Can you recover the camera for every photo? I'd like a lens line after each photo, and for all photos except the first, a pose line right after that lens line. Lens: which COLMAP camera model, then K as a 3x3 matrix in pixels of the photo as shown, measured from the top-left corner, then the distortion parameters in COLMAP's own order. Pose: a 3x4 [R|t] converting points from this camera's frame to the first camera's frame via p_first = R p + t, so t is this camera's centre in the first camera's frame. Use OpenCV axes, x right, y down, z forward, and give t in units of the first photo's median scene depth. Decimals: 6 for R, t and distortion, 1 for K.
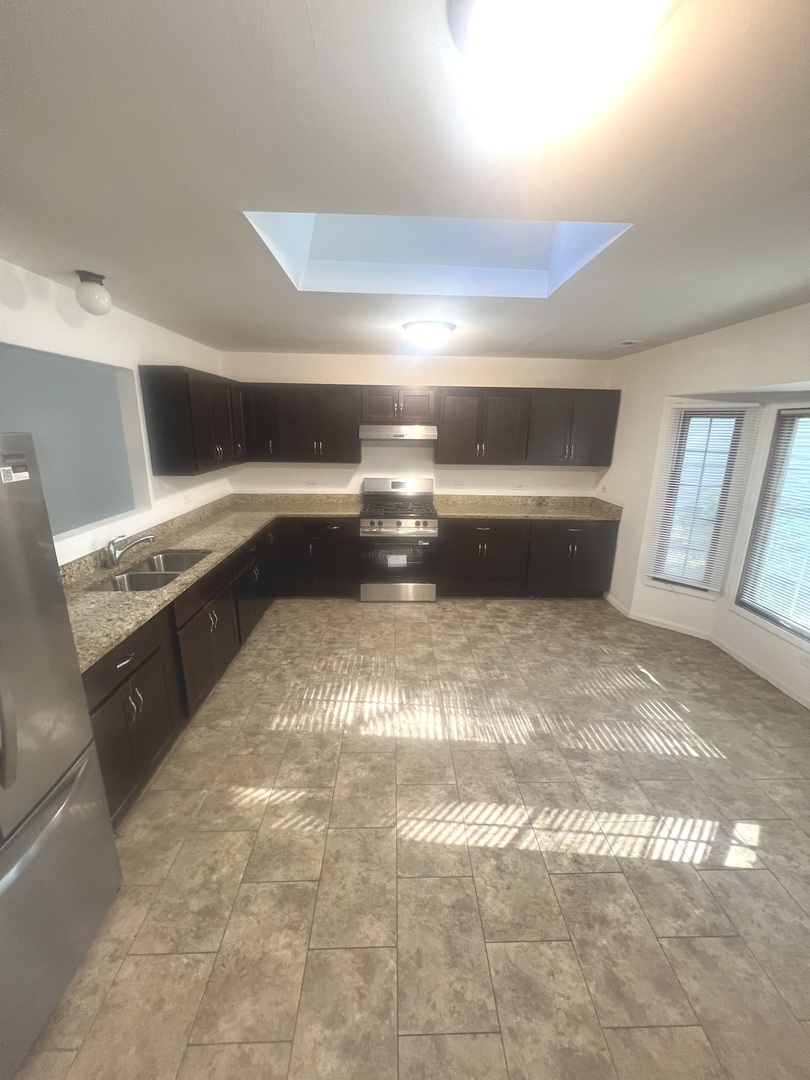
lens RADIAL K [[427.7, 0, 407.7], [0, 427.7, 535.6], [0, 0, 1]] dist [-0.003123, 0.000449]
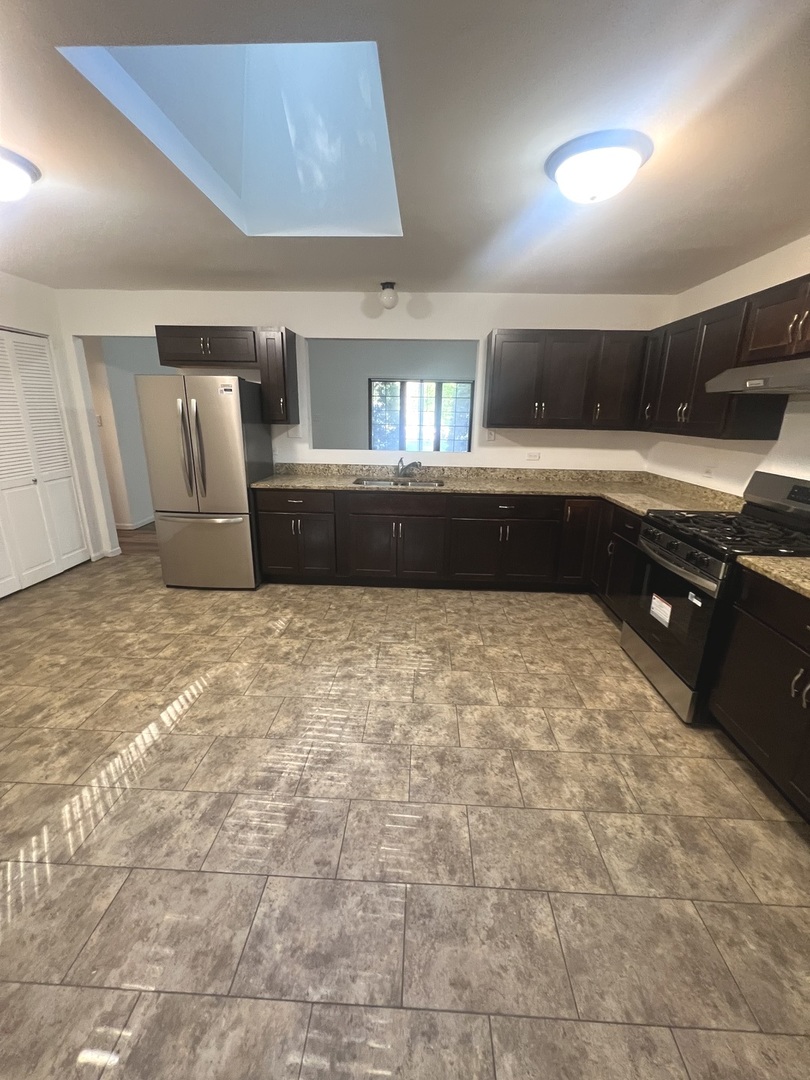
lens RADIAL K [[427.7, 0, 410.0], [0, 427.7, 540.3], [0, 0, 1]] dist [-0.003123, 0.000449]
pose [[-0.066688, 0.274507, -0.959270, 0.982399], [-0.265185, 0.921956, 0.282265, -0.187849], [0.961889, 0.273207, 0.011312, 1.246952]]
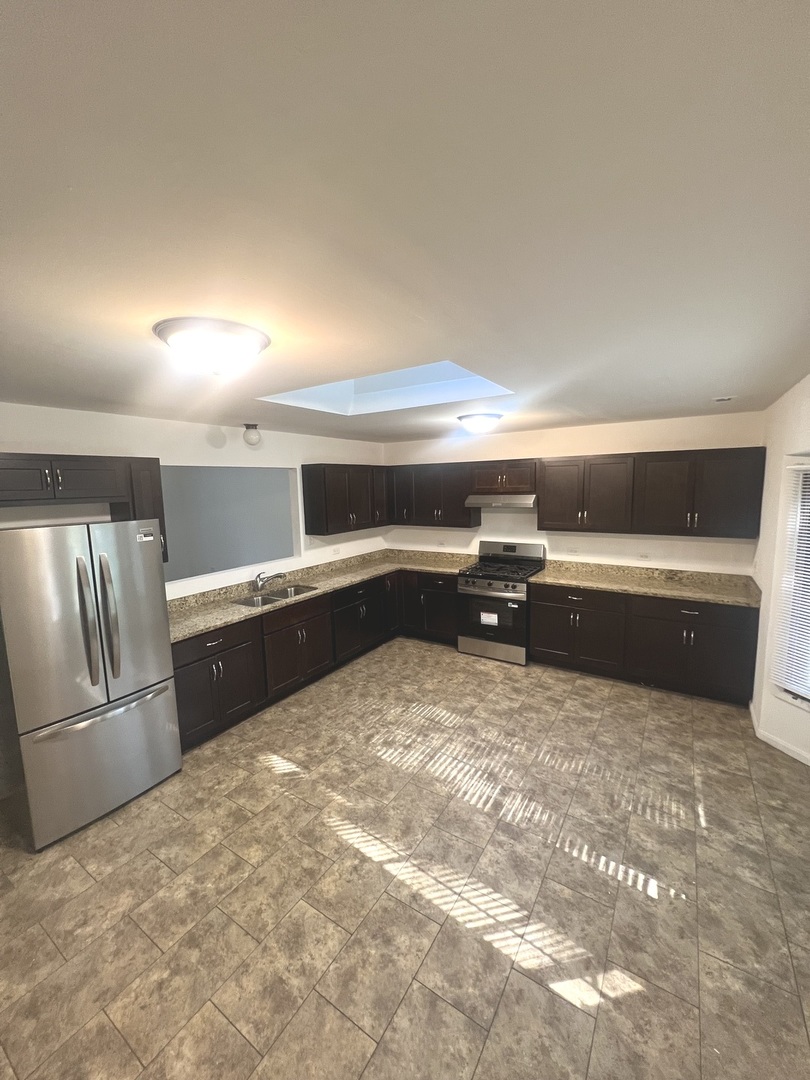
lens RADIAL K [[427.7, 0, 408.5], [0, 427.7, 535.4], [0, 0, 1]] dist [-0.003123, 0.000449]
pose [[0.824371, 0.033393, -0.565064, 0.781252], [-0.105707, 0.989779, -0.095724, -0.046665], [0.556092, 0.138643, 0.819475, -0.037392]]
